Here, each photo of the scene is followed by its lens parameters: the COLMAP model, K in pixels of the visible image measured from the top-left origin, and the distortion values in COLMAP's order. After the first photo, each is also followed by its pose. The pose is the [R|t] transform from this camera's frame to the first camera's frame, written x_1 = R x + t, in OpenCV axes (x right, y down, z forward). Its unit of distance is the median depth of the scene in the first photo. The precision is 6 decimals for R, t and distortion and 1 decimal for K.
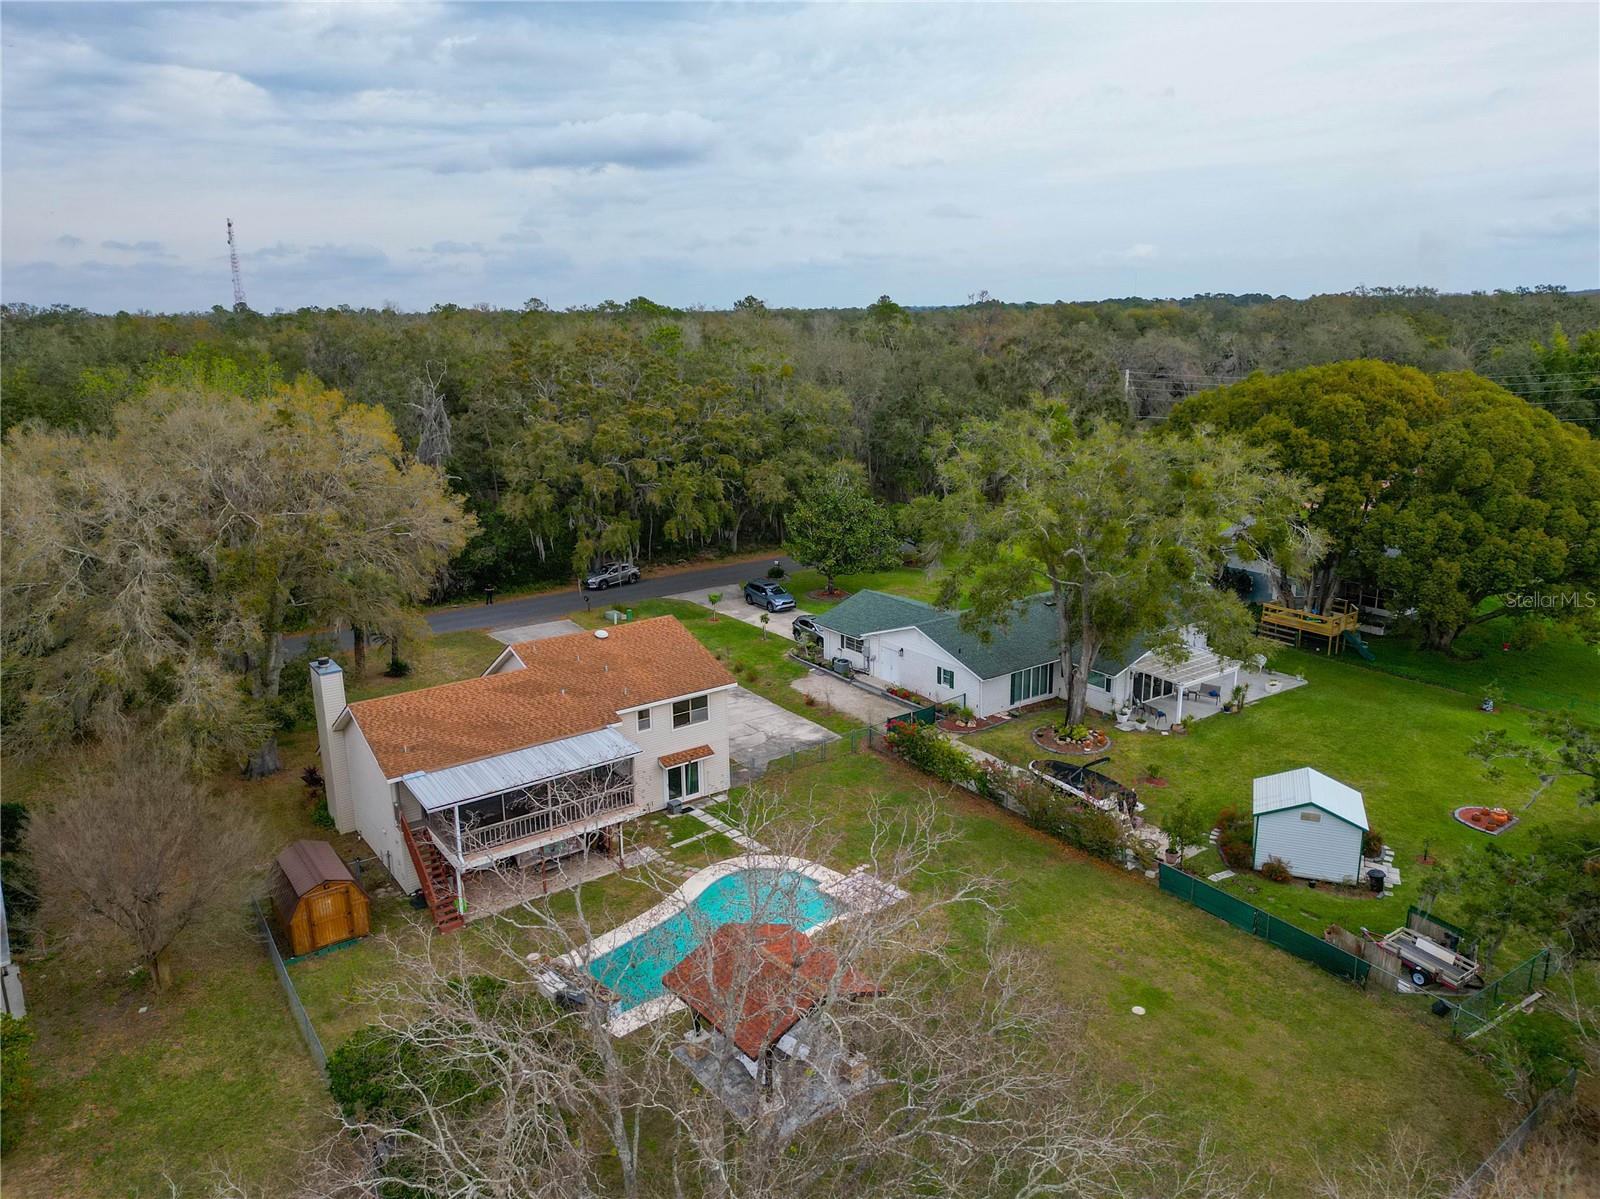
lens RADIAL K [[1163.6, 0, 792.9], [0, 1163.6, 593.7], [0, 0, 1]] dist [0.084711, -0.052012]
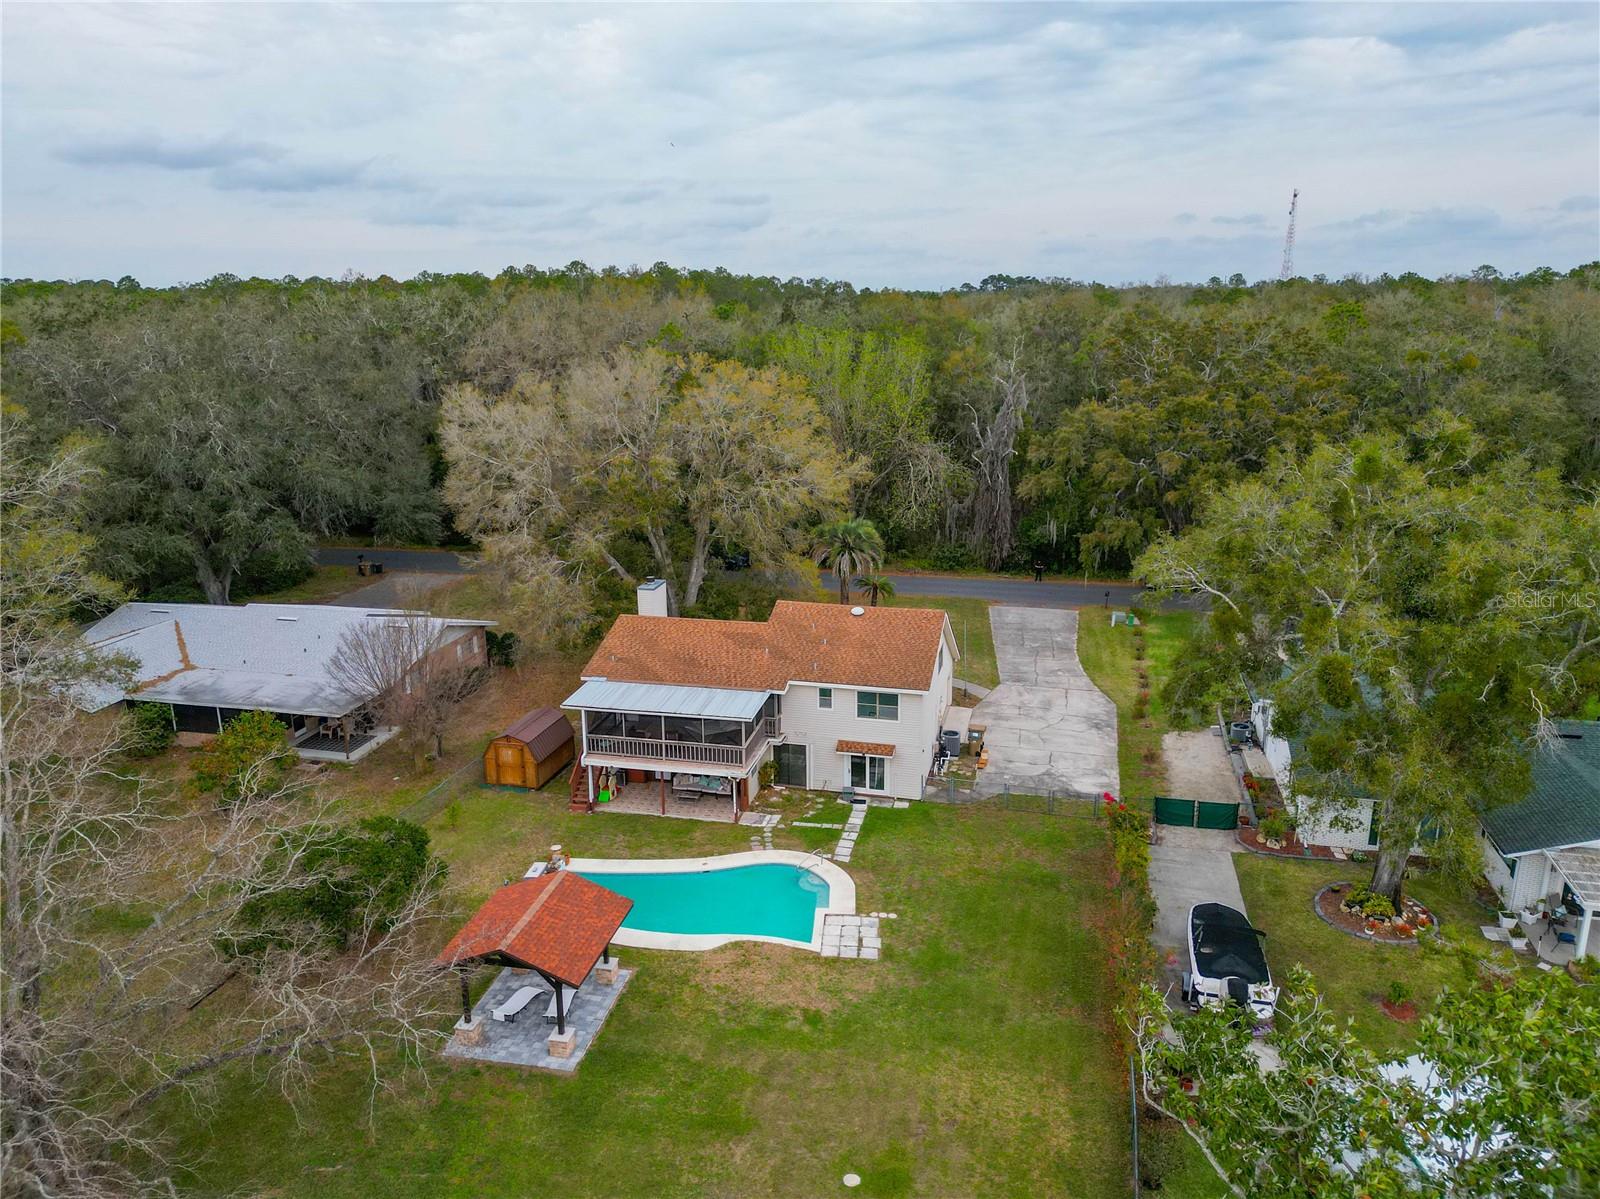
lens RADIAL K [[1163.6, 0, 792.9], [0, 1163.6, 593.7], [0, 0, 1]] dist [0.084711, -0.052012]
pose [[0.651143, 0.208259, -0.729822, 0.452124], [-0.190238, 0.975702, 0.108693, -0.066795], [0.734726, 0.068065, 0.674941, 0.232107]]
